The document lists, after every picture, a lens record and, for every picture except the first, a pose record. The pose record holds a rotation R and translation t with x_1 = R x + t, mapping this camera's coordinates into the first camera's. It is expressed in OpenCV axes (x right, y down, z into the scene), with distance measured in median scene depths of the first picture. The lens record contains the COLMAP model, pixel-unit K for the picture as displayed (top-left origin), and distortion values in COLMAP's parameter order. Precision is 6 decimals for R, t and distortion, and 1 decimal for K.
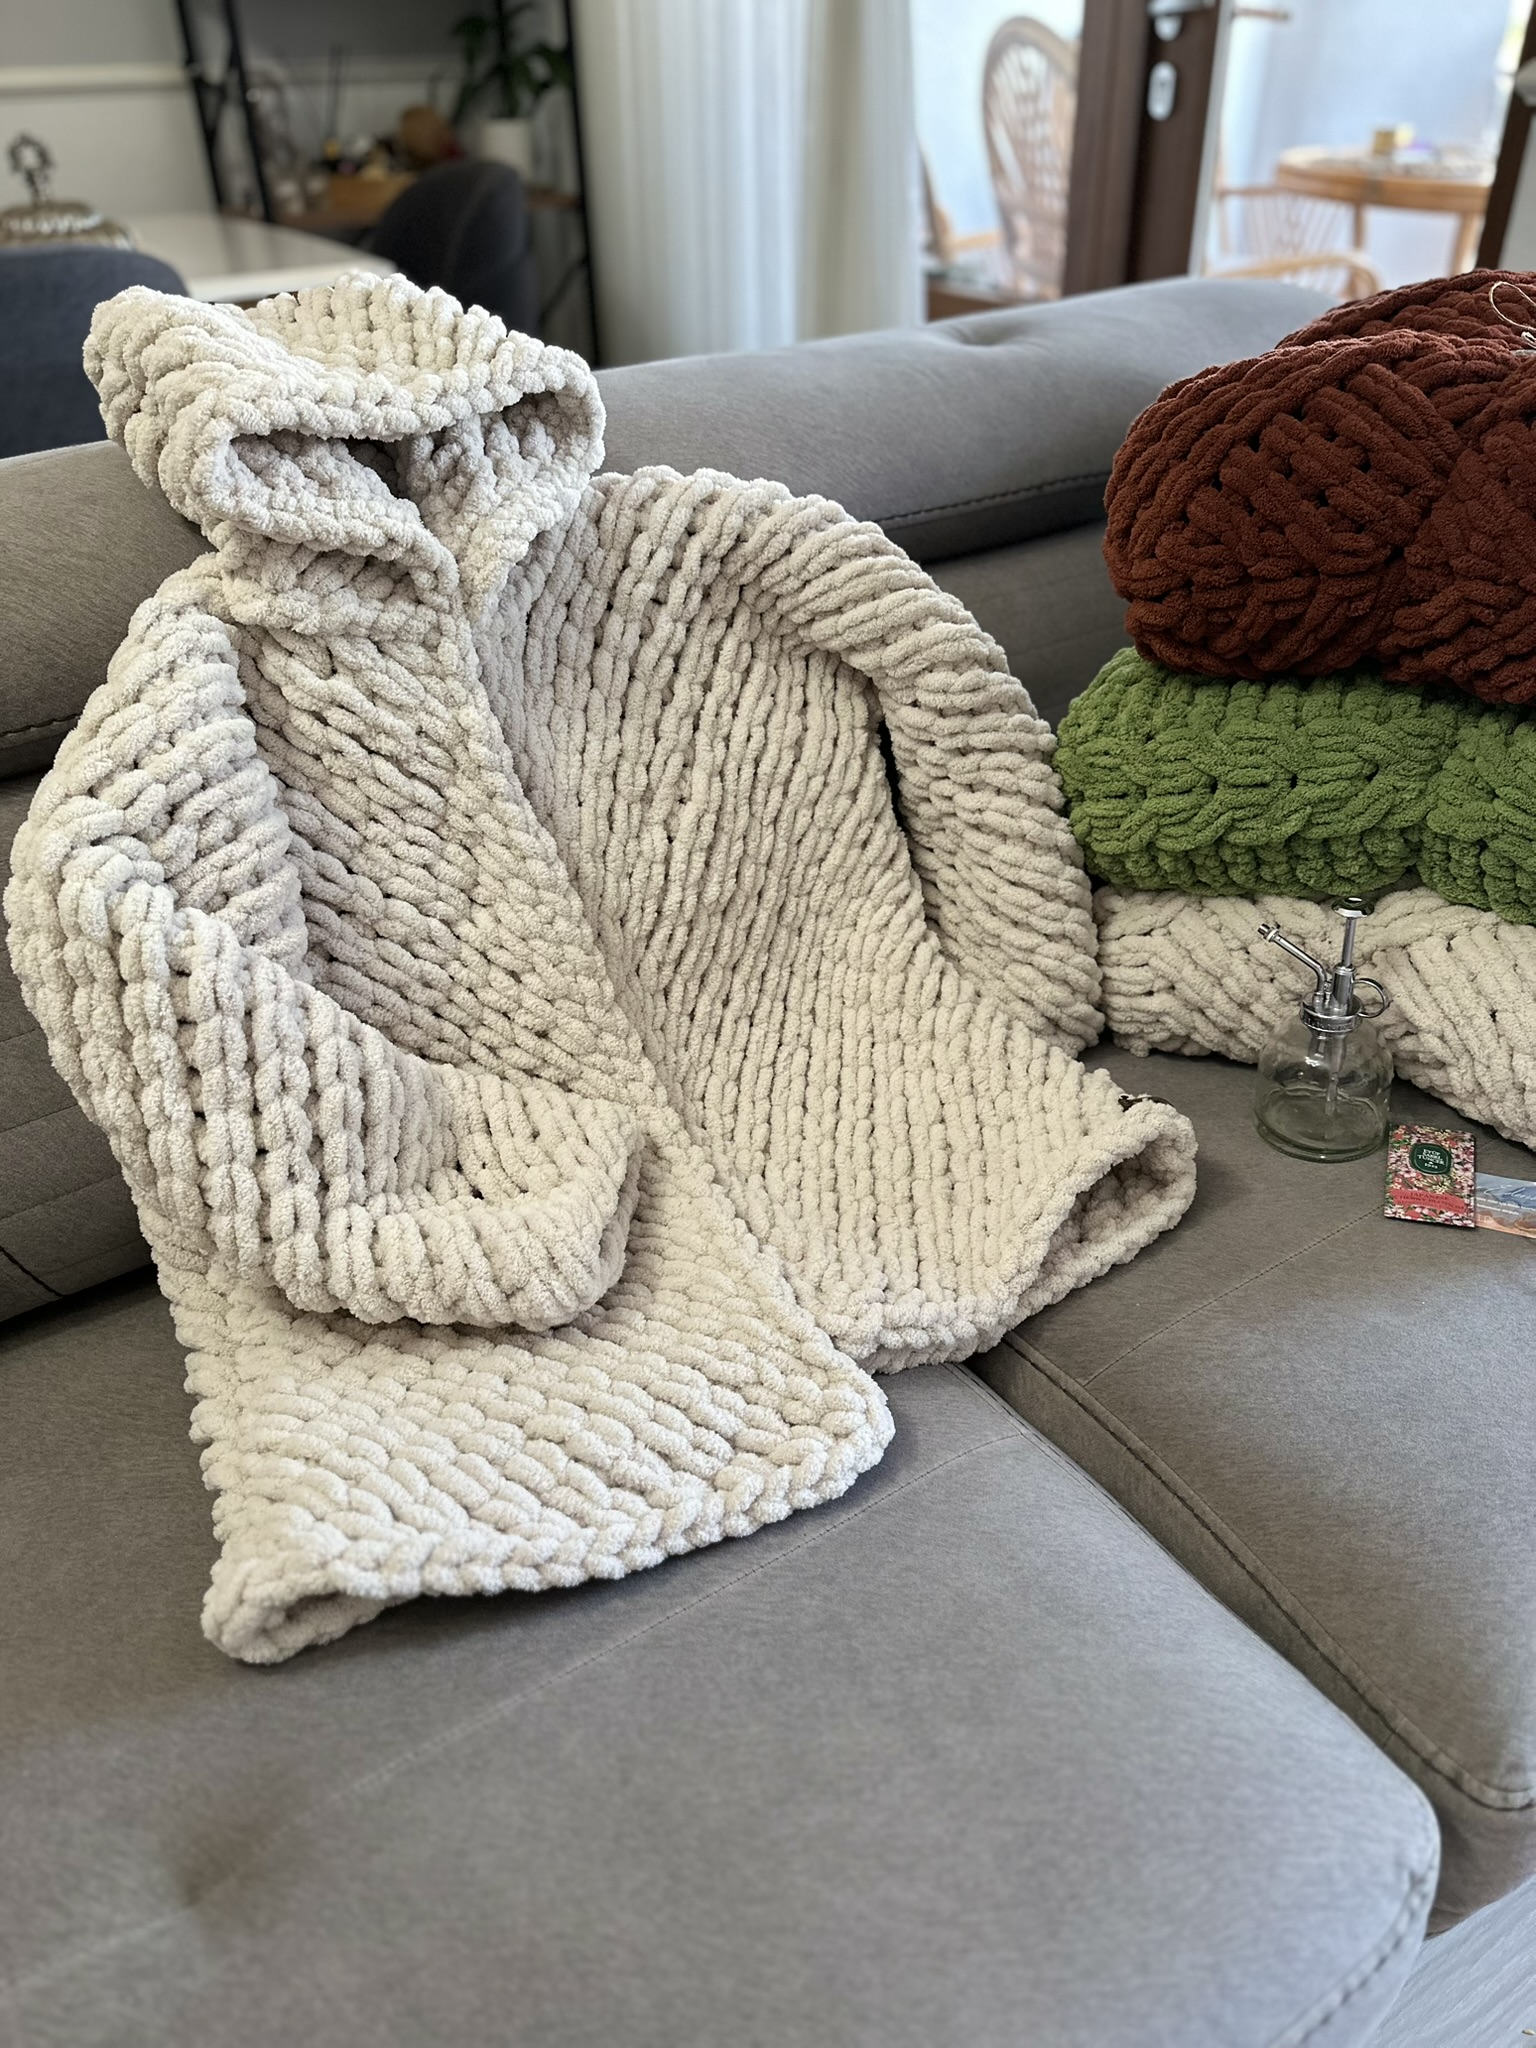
lens RADIAL K [[1502.8, 0, 785.4], [0, 1502.8, 1048.5], [0, 0, 1]] dist [0.062611, -0.054487]
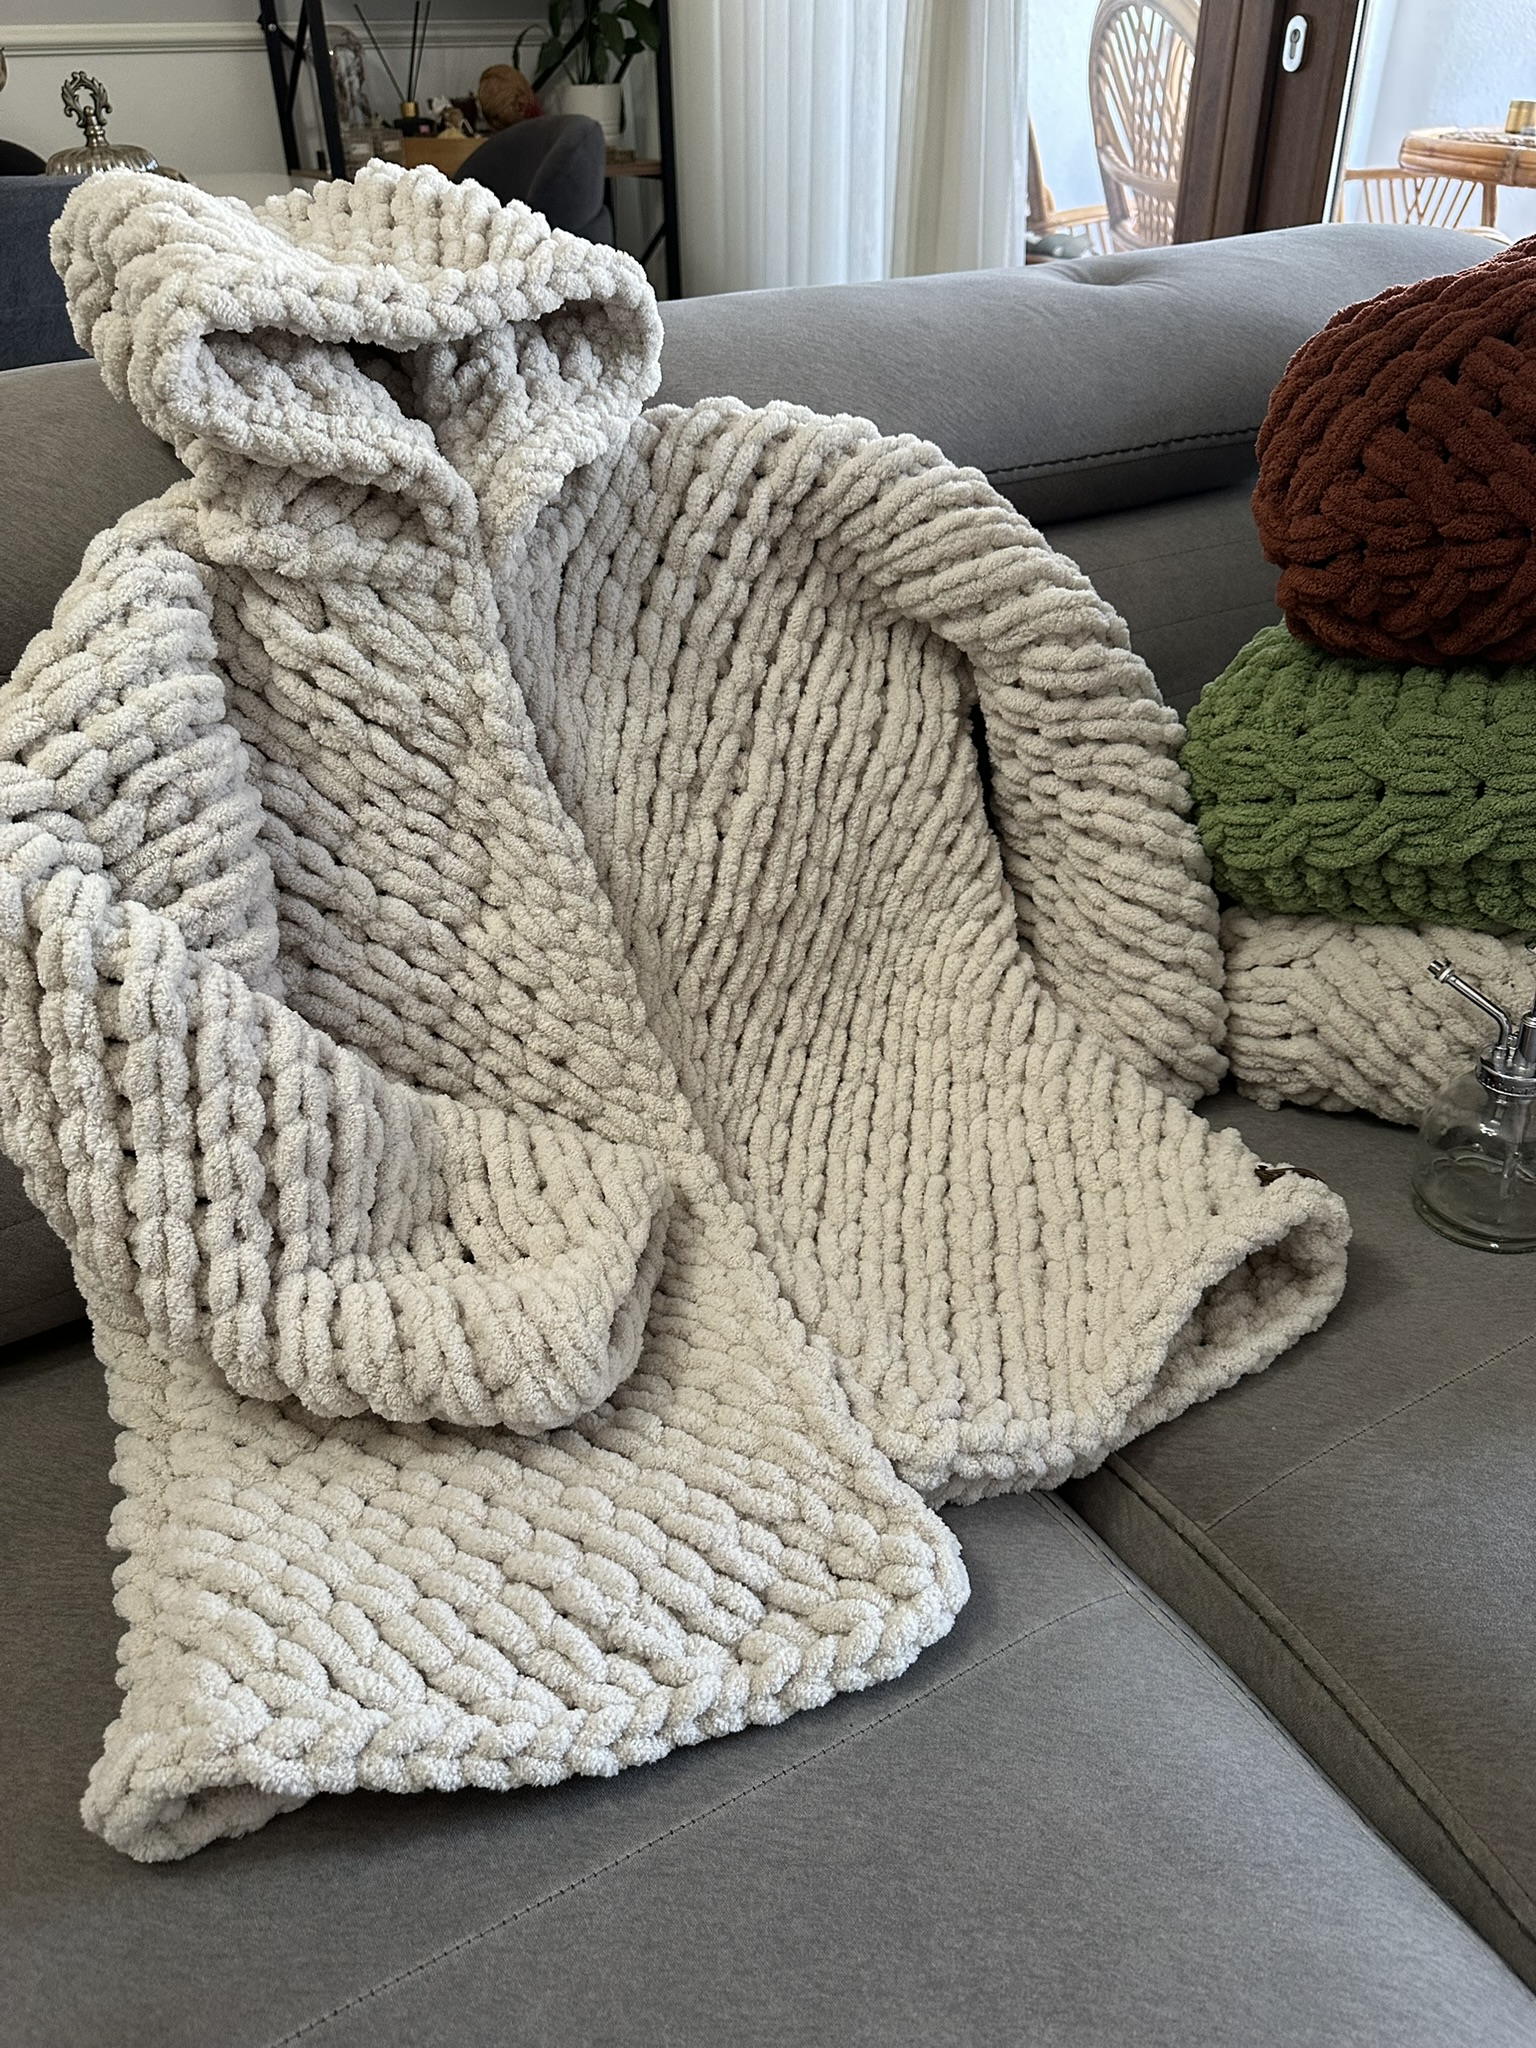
lens RADIAL K [[1505.8, 0, 768.0], [0, 1505.8, 1024.0], [0, 0, 1]] dist [0.065749, -0.104603]
pose [[0.997994, 0.037634, -0.050913, -0.003059], [-0.038396, 0.999164, -0.014069, -0.024844], [0.050341, 0.015995, 0.998604, 0.174596]]
